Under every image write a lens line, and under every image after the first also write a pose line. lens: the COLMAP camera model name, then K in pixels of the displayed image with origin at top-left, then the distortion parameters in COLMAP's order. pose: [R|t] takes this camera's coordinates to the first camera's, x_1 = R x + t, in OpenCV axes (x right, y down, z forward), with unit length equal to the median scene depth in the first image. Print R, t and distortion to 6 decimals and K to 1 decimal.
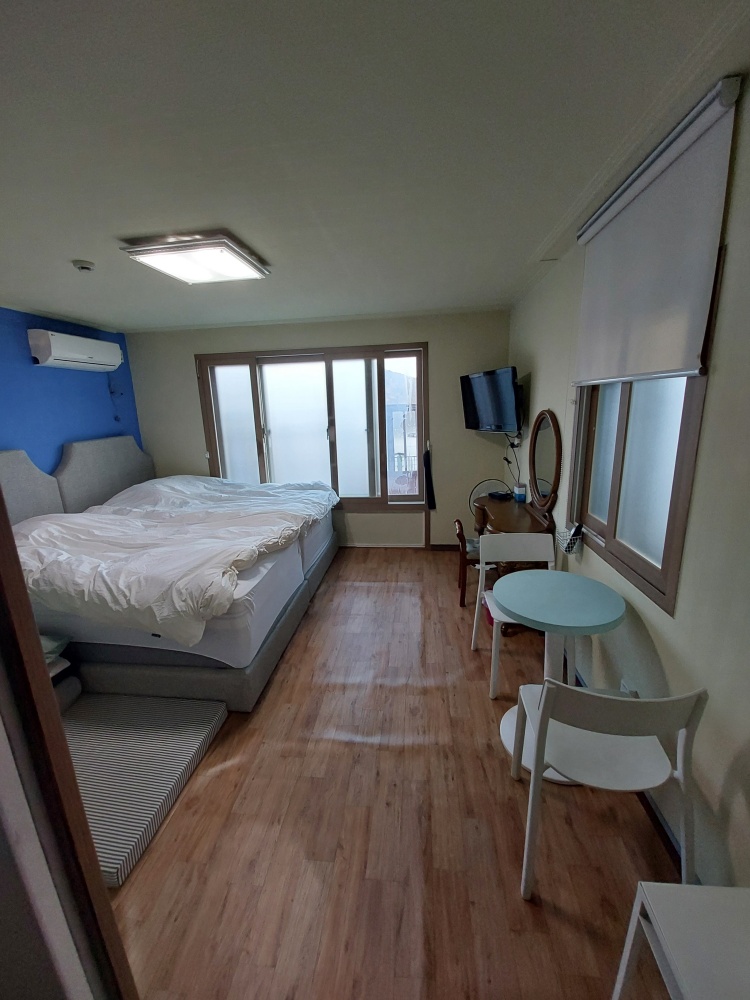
lens RADIAL K [[389.9, 0, 370.9], [0, 389.9, 491.9], [0, 0, 1]] dist [0.006292, -0.010841]
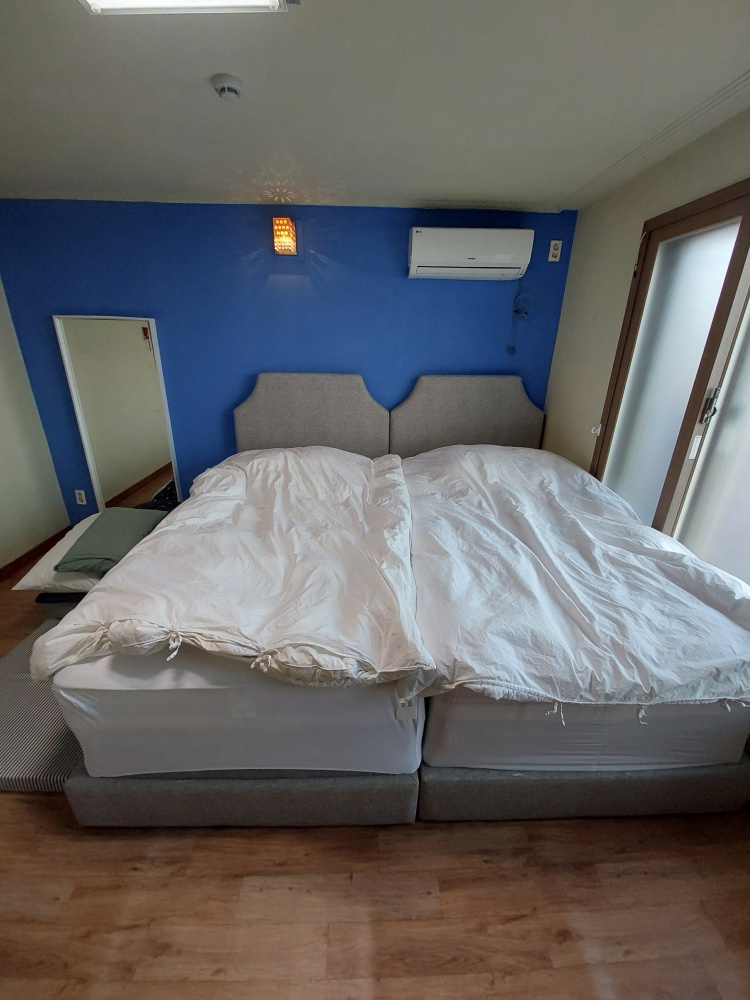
lens RADIAL K [[389.9, 0, 370.9], [0, 389.9, 491.9], [0, 0, 1]] dist [0.006292, -0.010841]
pose [[0.138748, 0.382861, -0.913327, 0.077468], [-0.233152, 0.908953, 0.345608, -0.162475], [0.962491, 0.164991, 0.215381, 0.753037]]
